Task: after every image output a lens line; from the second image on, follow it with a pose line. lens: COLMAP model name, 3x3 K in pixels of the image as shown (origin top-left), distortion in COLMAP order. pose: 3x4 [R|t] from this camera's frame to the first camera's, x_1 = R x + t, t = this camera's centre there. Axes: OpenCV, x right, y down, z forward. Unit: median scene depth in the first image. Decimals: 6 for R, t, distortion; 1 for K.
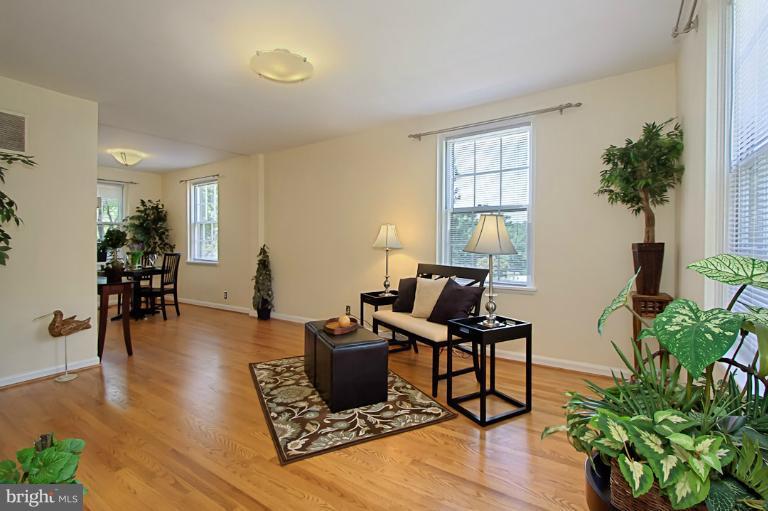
lens RADIAL K [[365.1, 0, 381.3], [0, 365.1, 245.8], [0, 0, 1]] dist [-0.057473, -0.000027]
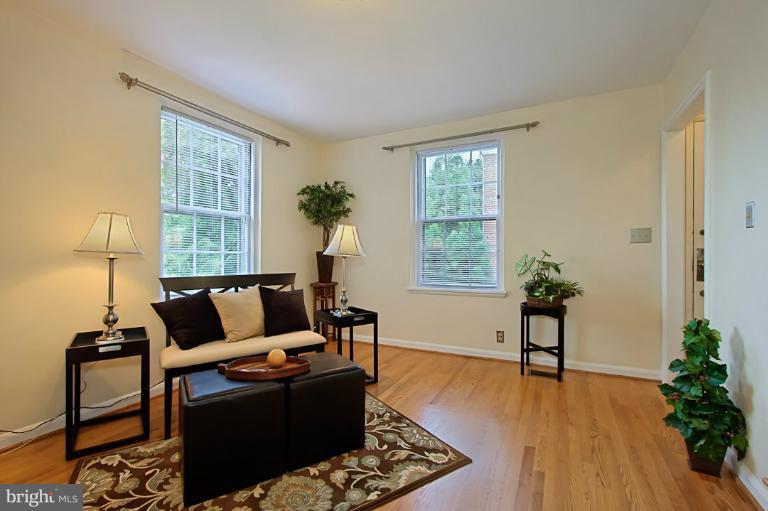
lens RADIAL K [[349.5, 0, 384.0], [0, 349.5, 255.5], [0, 0, 1]] dist [0.001683, -0.000061]
pose [[-0.142476, 0.007889, 0.989767, -0.894445], [0.017375, 0.999834, -0.005468, 0.025355], [-0.989646, 0.016418, -0.142589, 1.002501]]
